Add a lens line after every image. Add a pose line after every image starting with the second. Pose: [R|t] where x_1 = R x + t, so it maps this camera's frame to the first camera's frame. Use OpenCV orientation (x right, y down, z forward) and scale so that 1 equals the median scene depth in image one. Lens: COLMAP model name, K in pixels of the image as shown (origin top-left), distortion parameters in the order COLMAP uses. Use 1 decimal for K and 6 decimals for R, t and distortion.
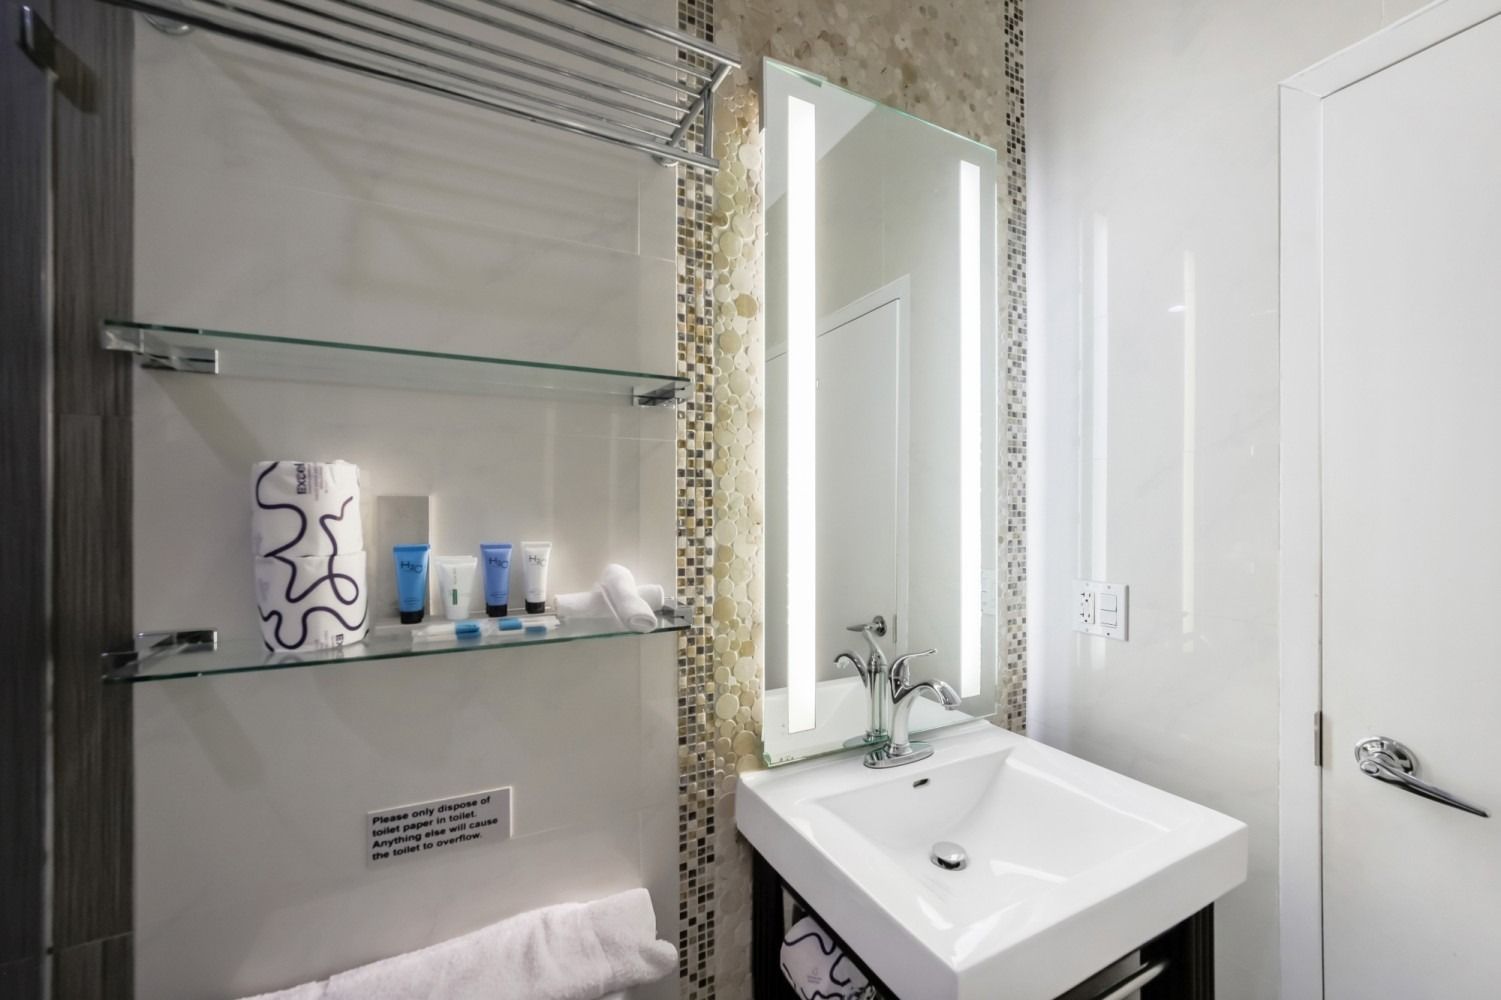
lens RADIAL K [[586.4, 0, 751.2], [0, 586.4, 510.3], [0, 0, 1]] dist [-0.029021, 0.010246]
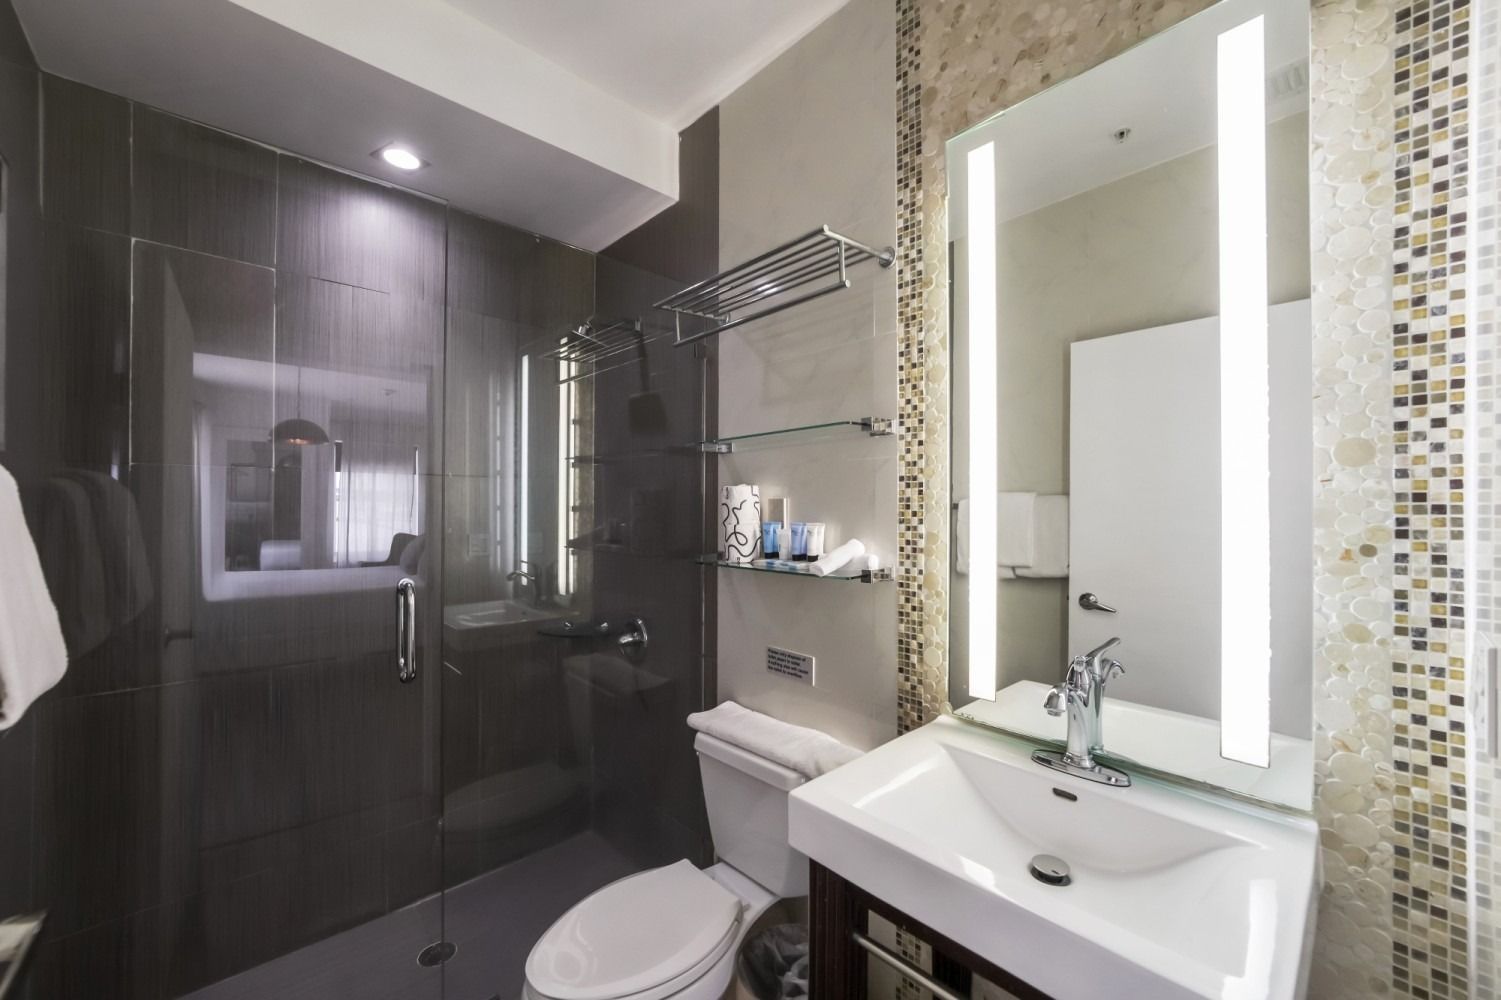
lens RADIAL K [[586.4, 0, 751.2], [0, 586.4, 510.3], [0, 0, 1]] dist [-0.029021, 0.010246]
pose [[0.265181, -0.001358, -0.964198, 1.111176], [-0.007628, 0.999965, -0.003506, 0.019609], [0.964169, 0.008285, 0.265161, 0.274583]]
